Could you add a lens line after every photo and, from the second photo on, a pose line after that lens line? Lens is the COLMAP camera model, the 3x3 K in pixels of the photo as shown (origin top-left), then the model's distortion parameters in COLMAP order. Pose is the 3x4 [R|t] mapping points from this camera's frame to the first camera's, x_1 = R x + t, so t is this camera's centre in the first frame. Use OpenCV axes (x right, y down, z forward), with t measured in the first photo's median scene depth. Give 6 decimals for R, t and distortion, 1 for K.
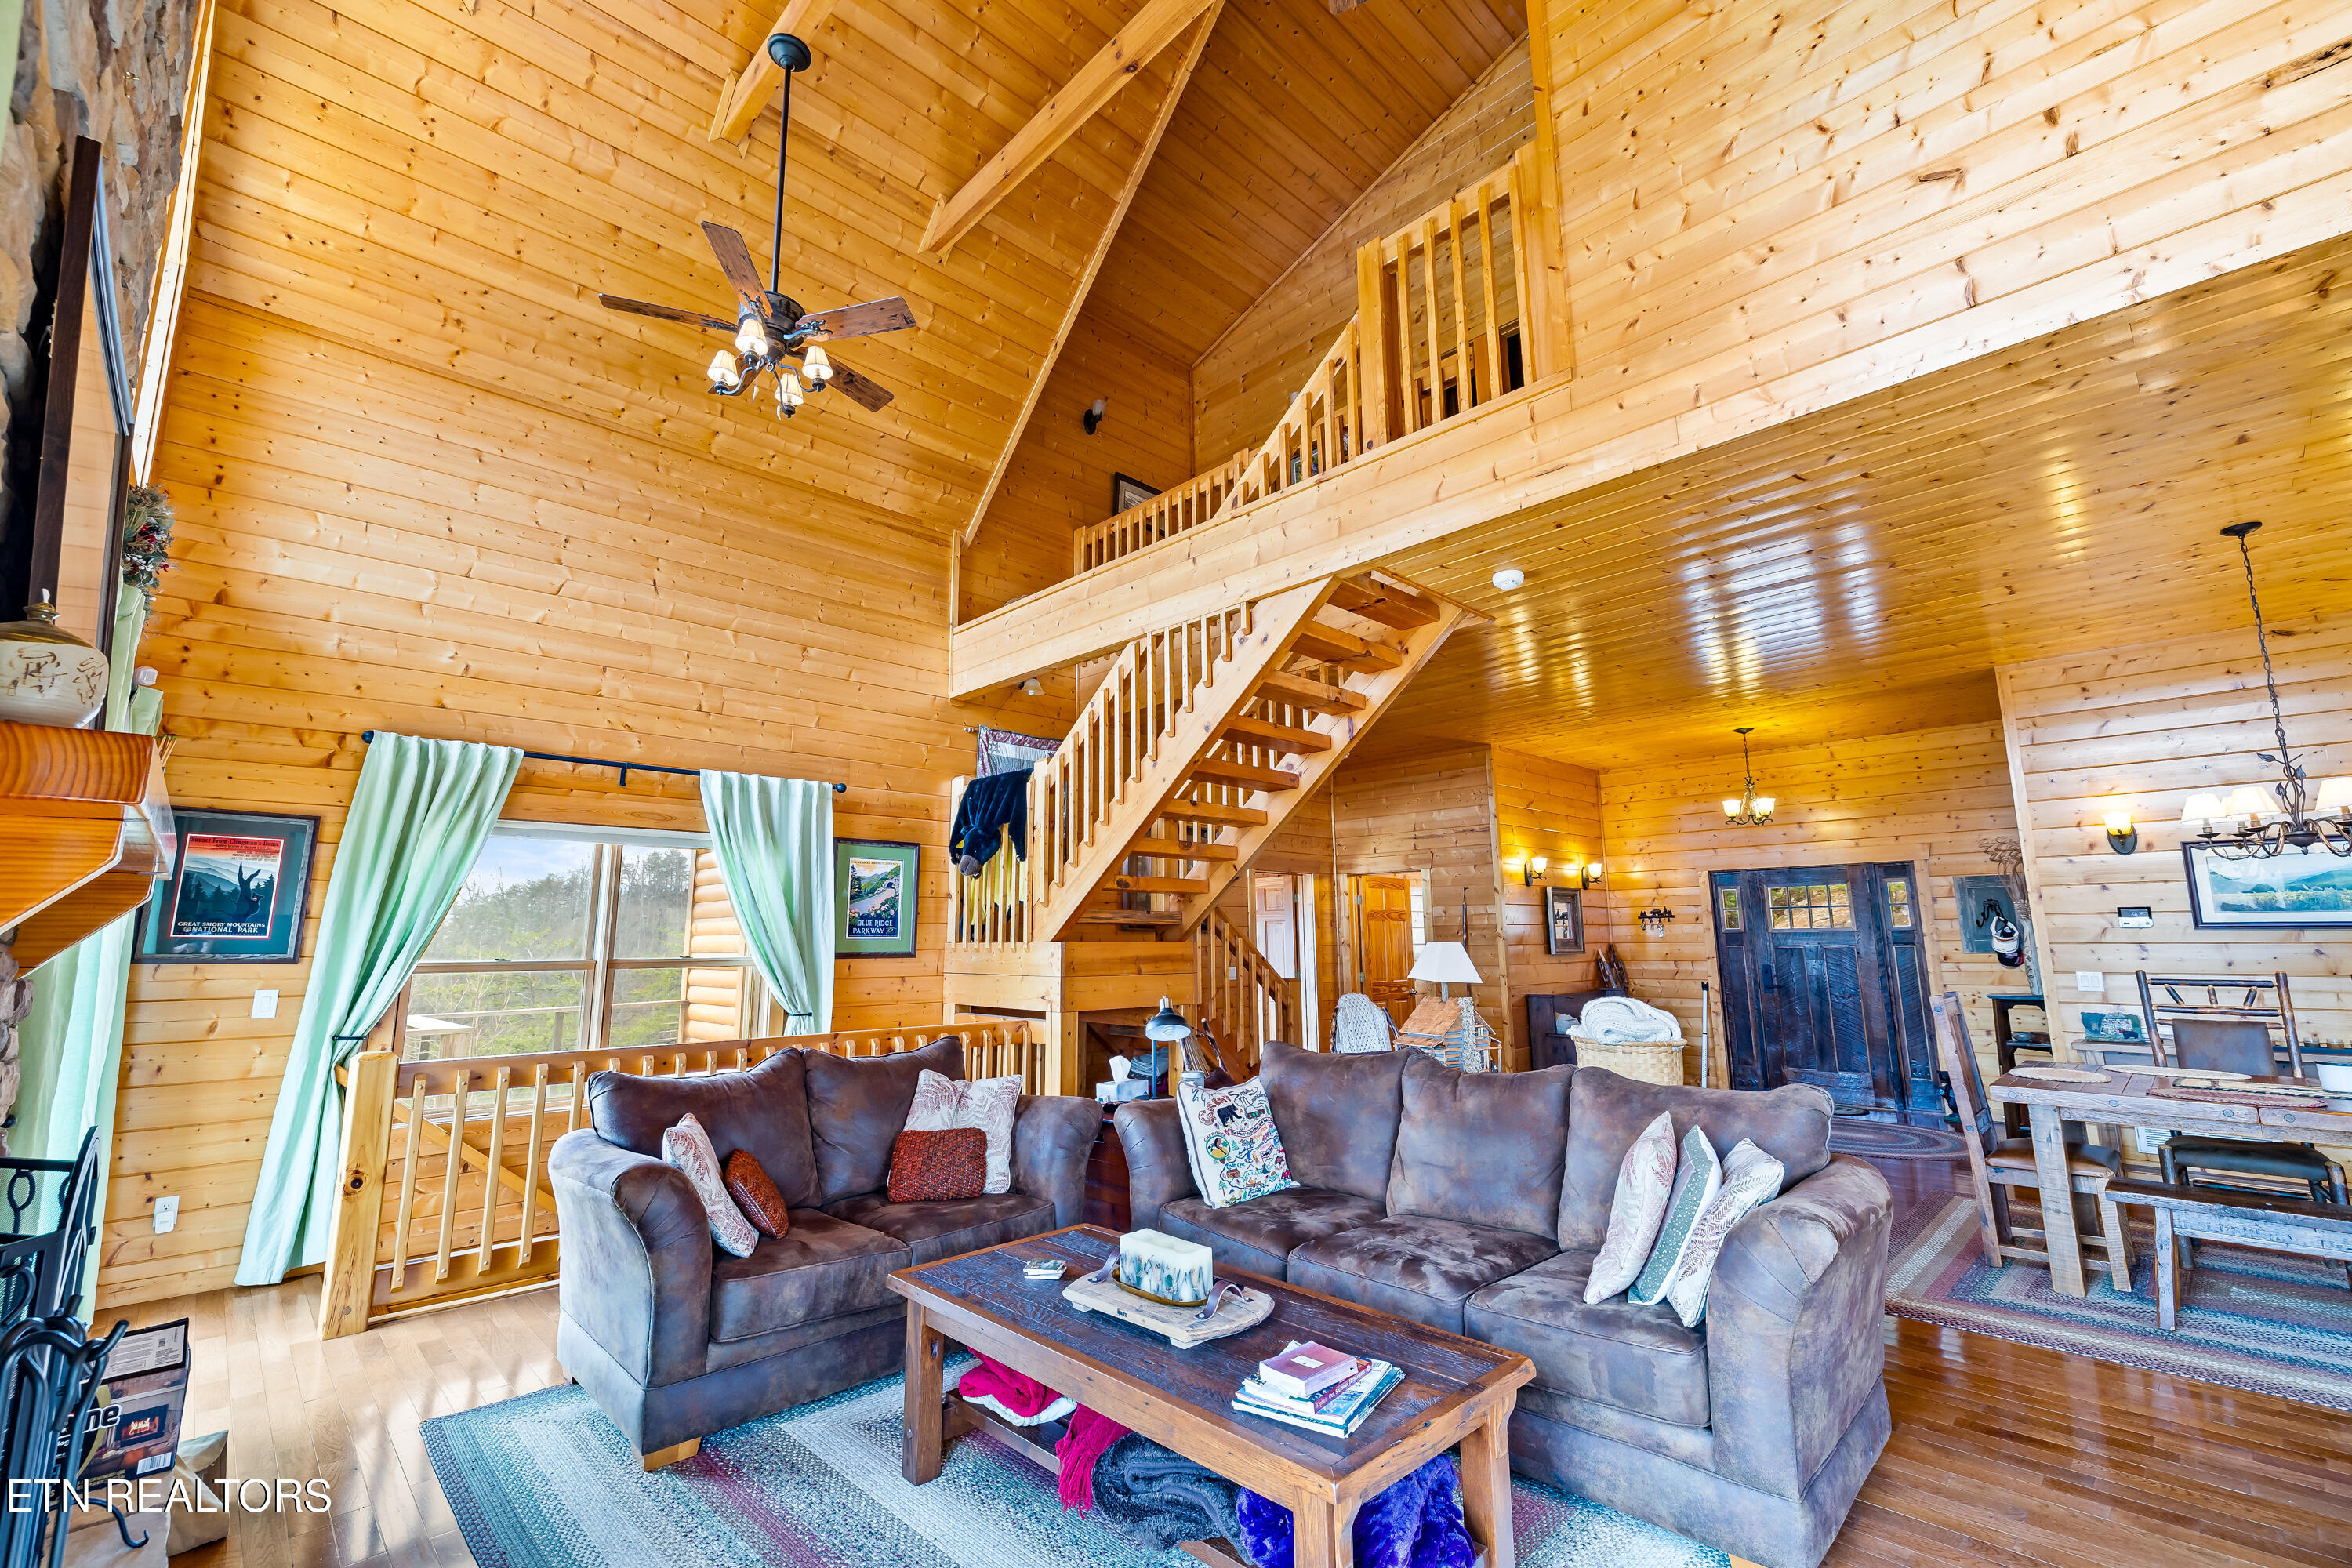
lens RADIAL K [[993.8, 0, 1162.9], [0, 993.8, 781.2], [0, 0, 1]] dist [-0.001069, -0.000368]
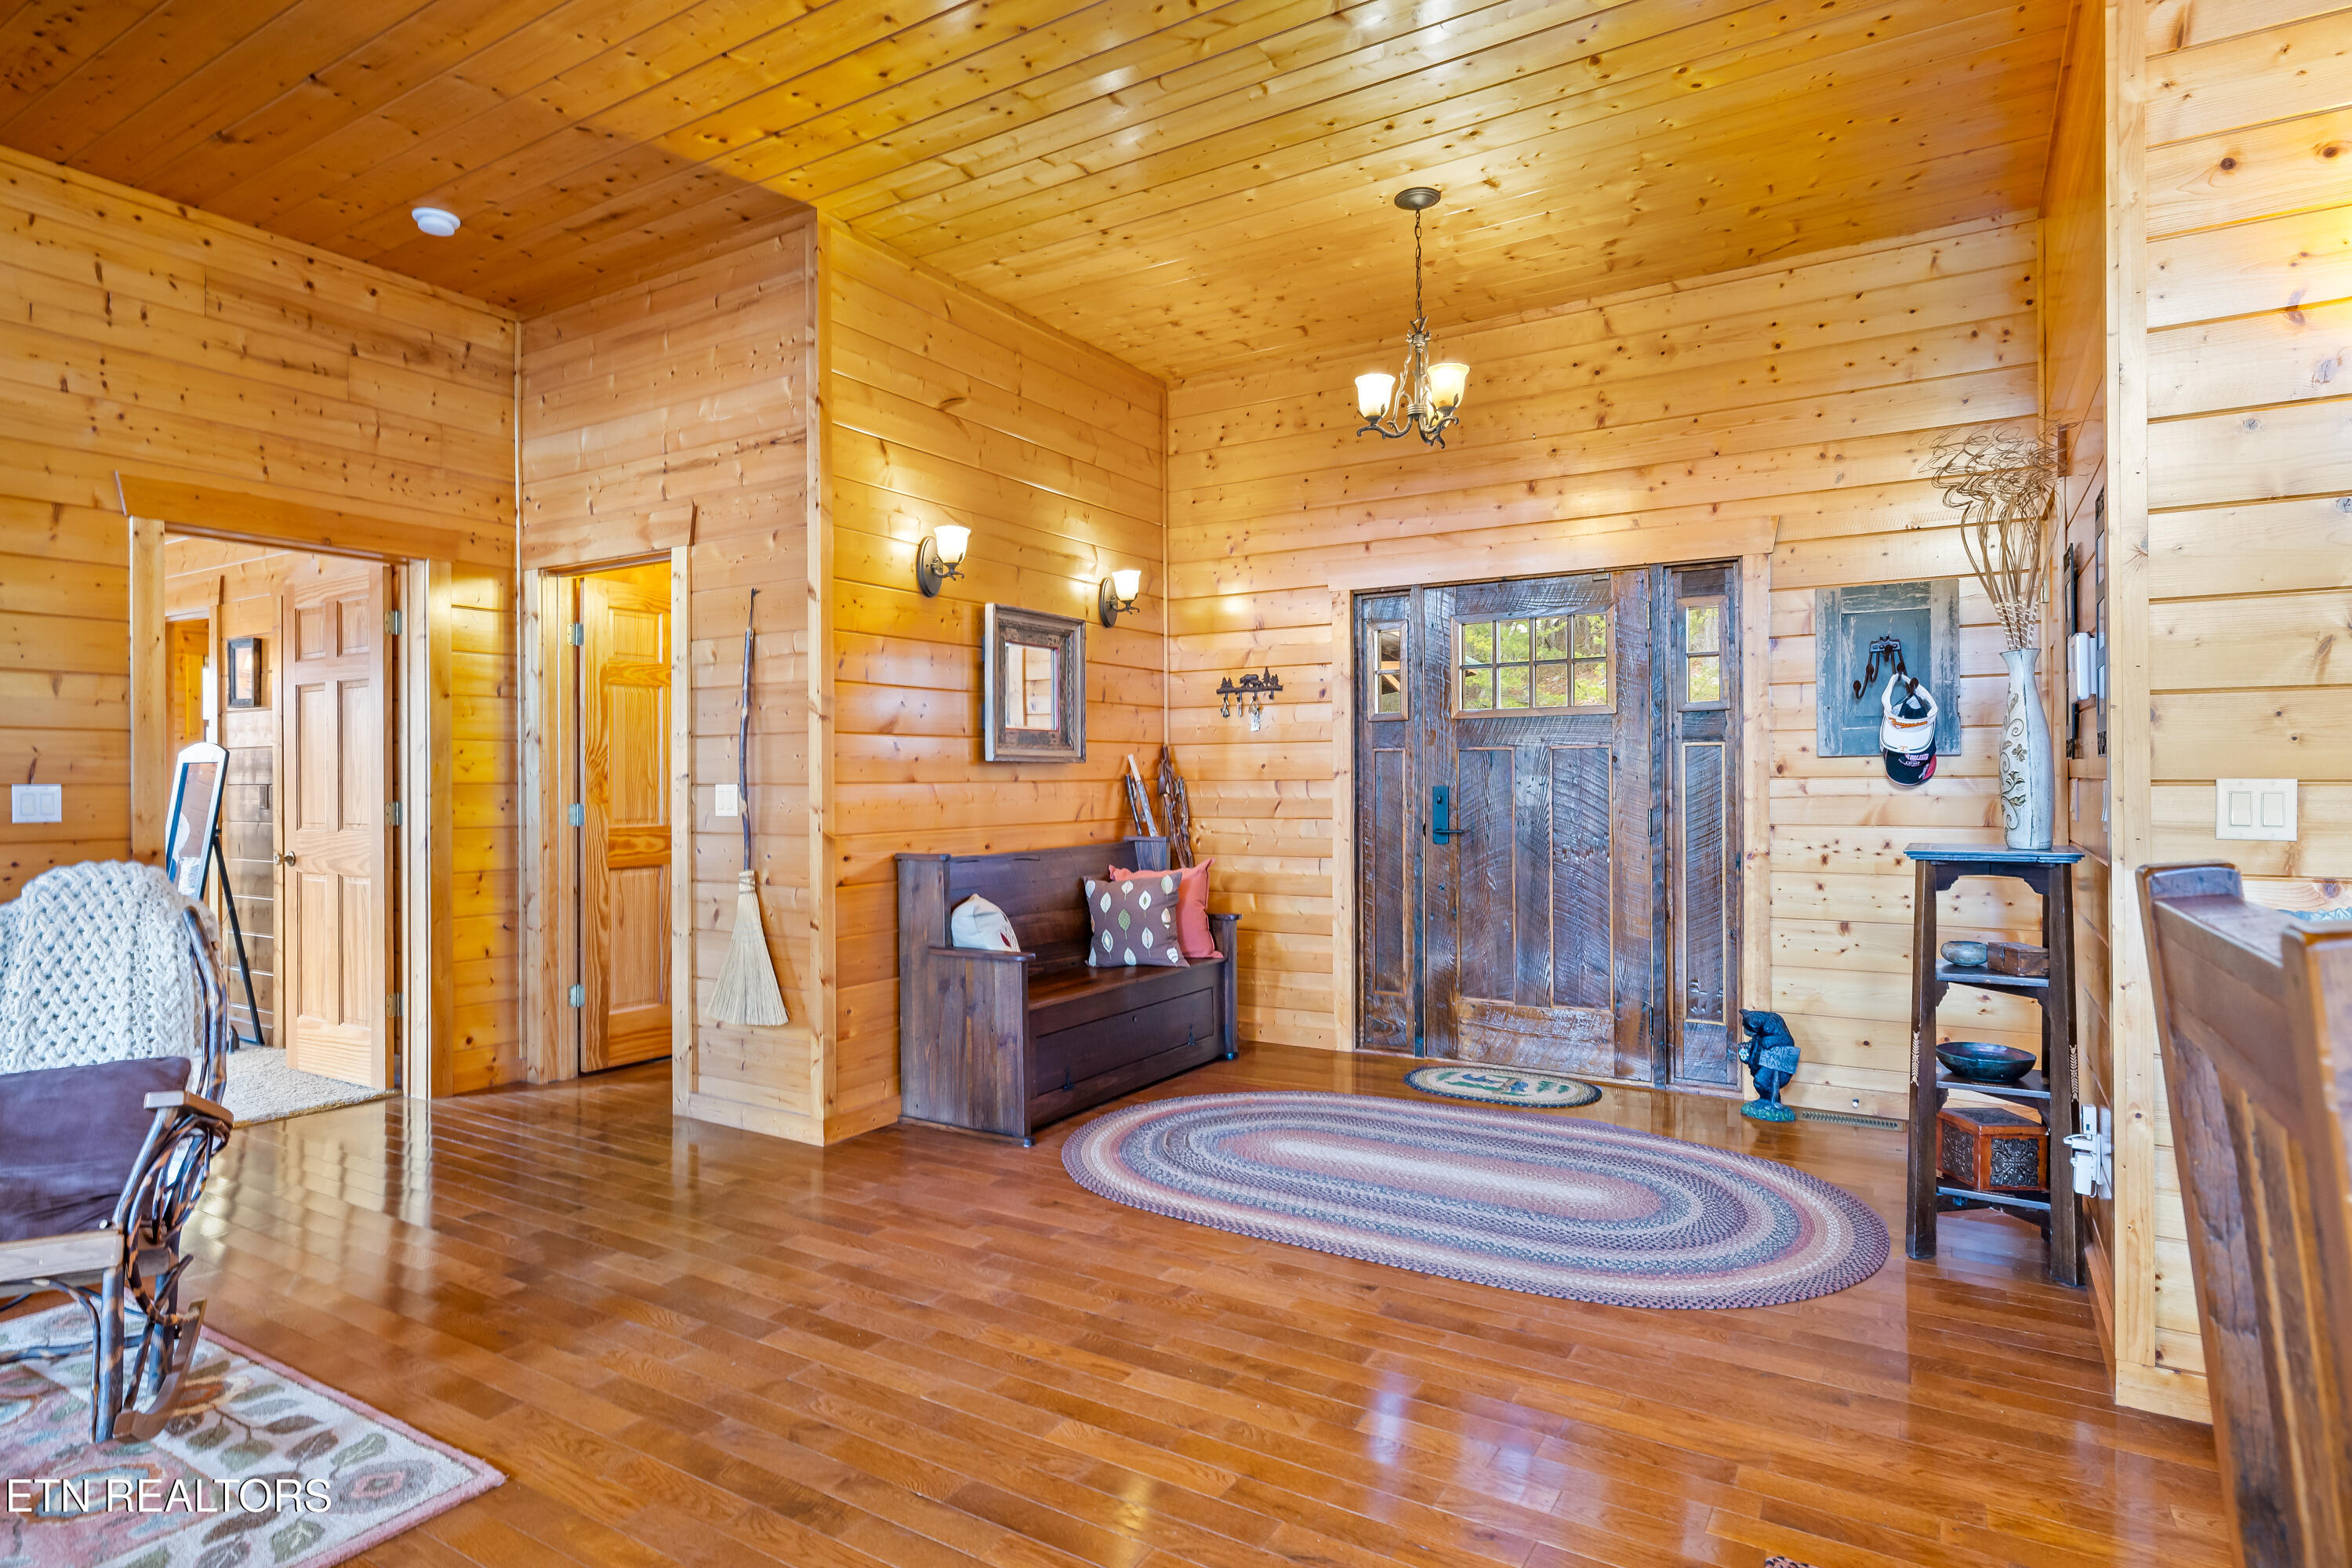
lens RADIAL K [[1255.0, 0, 1156.3], [0, 1255.0, 784.7], [0, 0, 1]] dist [-0.001774, -0.000297]
pose [[0.967287, 0.002080, 0.253675, 0.352243], [-0.043464, 0.986539, 0.157644, 0.103875], [-0.249932, -0.163512, 0.954357, 0.503350]]
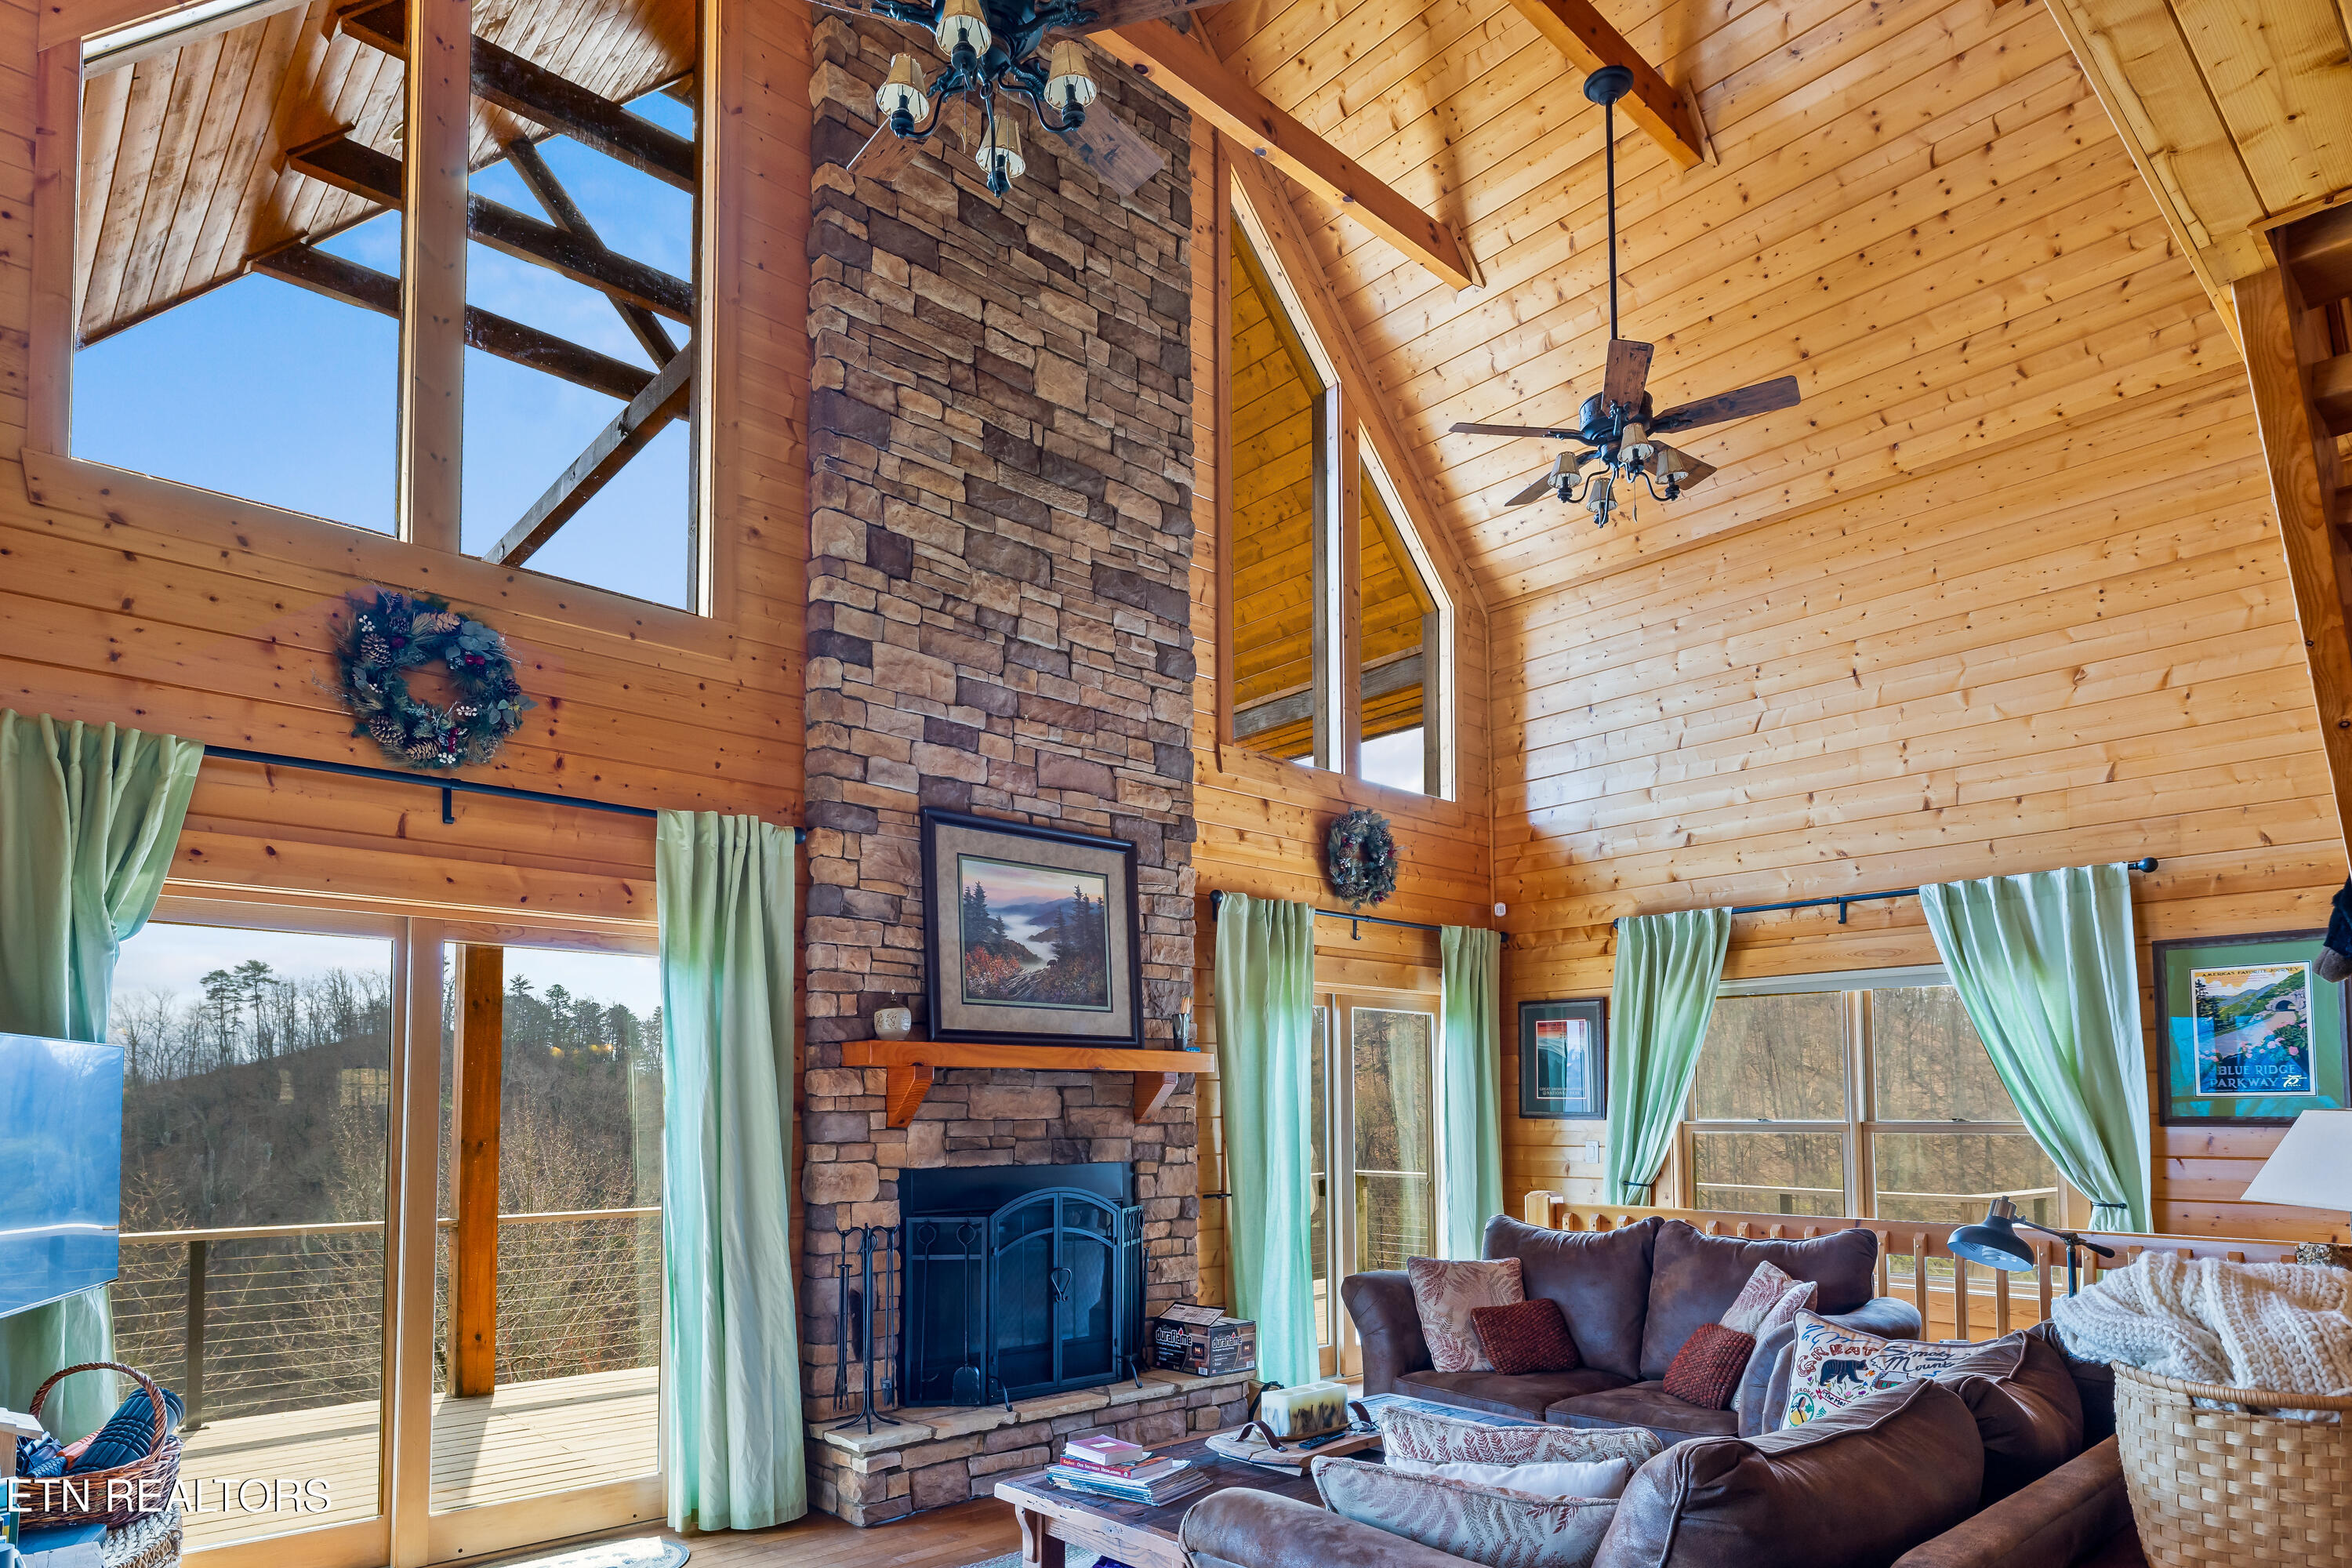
lens RADIAL K [[1375.7, 0, 1159.5], [0, 1375.7, 1034.9], [0, 0, 1]] dist [-0.004623, 0.001297]
pose [[-0.015972, -0.046678, -0.998782, 0.434186], [0.166019, 0.984920, -0.048685, 0.039603], [0.985993, -0.166595, -0.007982, 0.269283]]
